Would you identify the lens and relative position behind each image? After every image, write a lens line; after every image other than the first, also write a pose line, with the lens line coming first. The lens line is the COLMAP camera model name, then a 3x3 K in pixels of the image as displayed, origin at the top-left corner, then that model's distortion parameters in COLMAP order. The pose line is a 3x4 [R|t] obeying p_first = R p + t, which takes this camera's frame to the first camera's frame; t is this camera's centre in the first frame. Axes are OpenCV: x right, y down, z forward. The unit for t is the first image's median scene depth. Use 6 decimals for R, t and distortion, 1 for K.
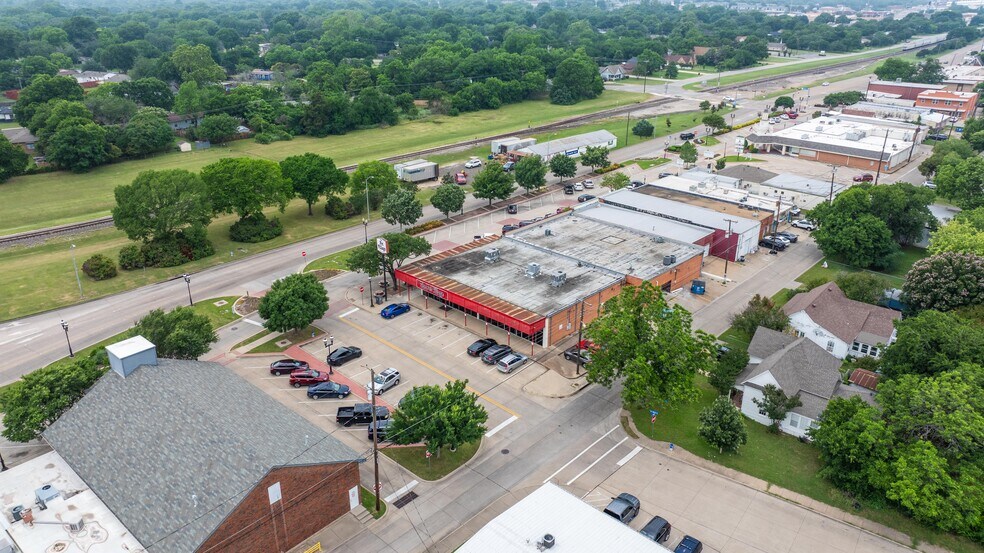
lens RADIAL K [[693.9, 0, 495.8], [0, 693.9, 272.3], [0, 0, 1]] dist [-0.015554, -0.001993]
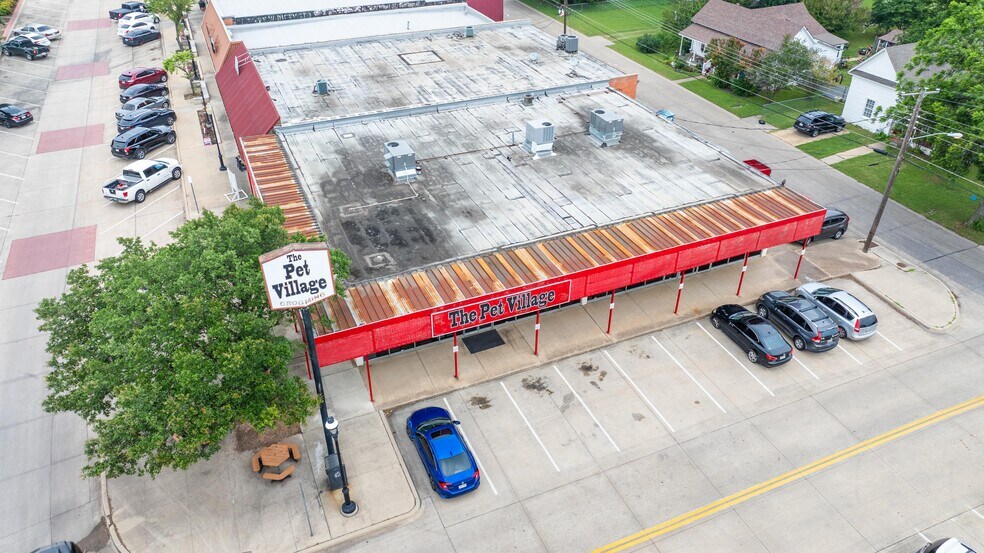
lens RADIAL K [[693.9, 0, 495.8], [0, 693.9, 272.3], [0, 0, 1]] dist [-0.015554, -0.001993]
pose [[0.388484, -0.513756, 0.764941, -0.293804], [0.348587, 0.850390, 0.394112, -0.100835], [-0.852975, 0.113542, 0.509452, 0.780721]]
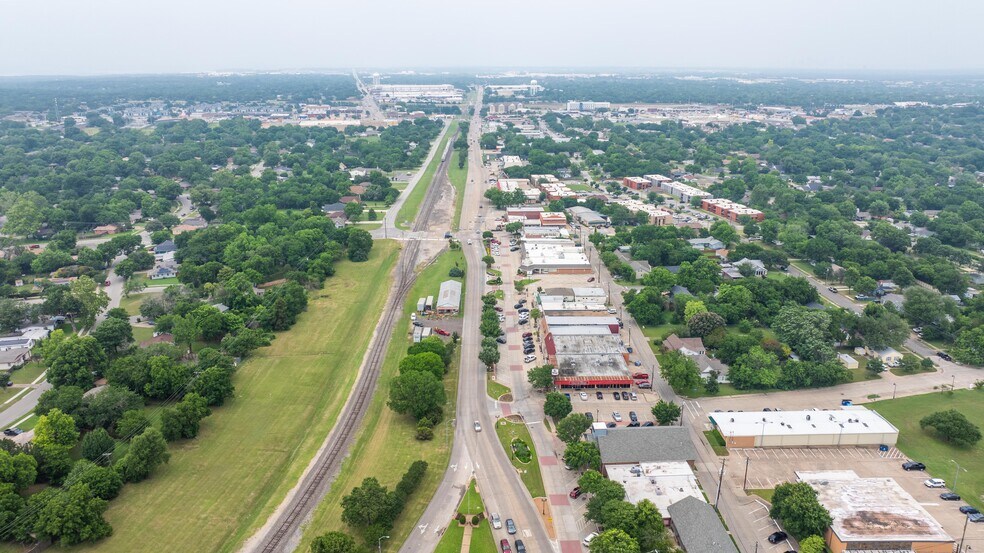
lens RADIAL K [[696.5, 0, 492.0], [0, 696.5, 276.5], [0, 0, 1]] dist [-0.004426, -0.000620]
pose [[0.721403, -0.215923, 0.657993, -1.648636], [0.271475, 0.962274, 0.018137, -0.412133], [-0.637086, 0.165545, 0.752806, -0.604067]]
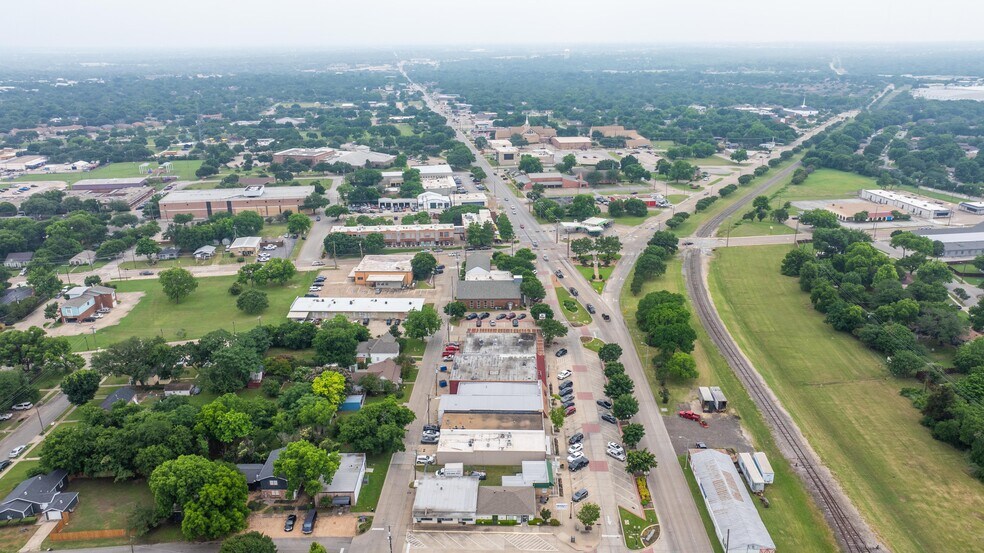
lens RADIAL K [[693.9, 0, 495.8], [0, 693.9, 272.3], [0, 0, 1]] dist [-0.015554, -0.001993]
pose [[-0.748415, 0.209307, -0.629338, 1.391393], [-0.254762, 0.785373, 0.564167, -1.421677], [0.612349, 0.582563, -0.534461, 2.000846]]
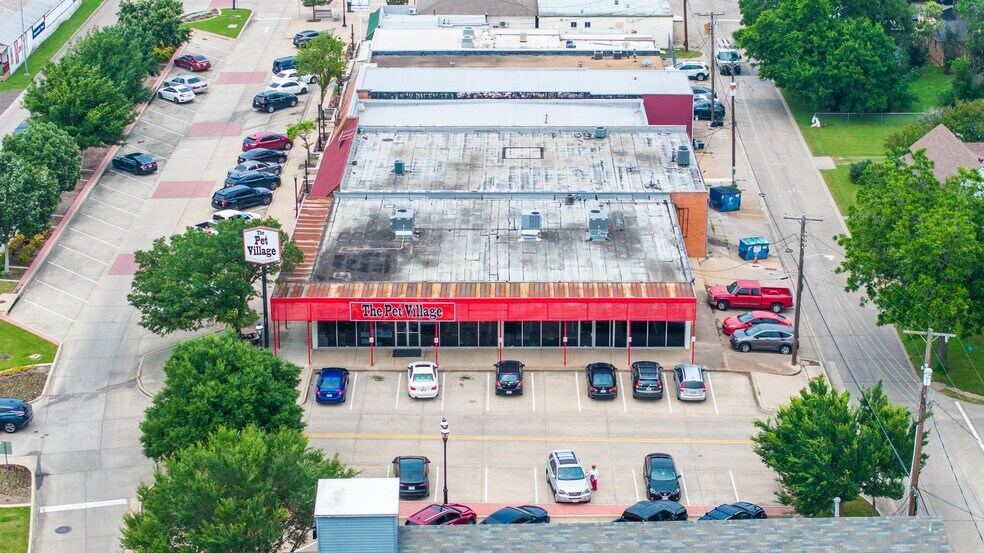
lens RADIAL K [[1980.5, 0, 501.9], [0, 1980.5, 276.7], [0, 0, 1]] dist [-0.136328, 0.419195]
pose [[0.731418, -0.233576, 0.640679, -0.779784], [0.265534, 0.962910, 0.047911, -0.036742], [-0.628107, 0.135079, 0.766312, -0.003926]]
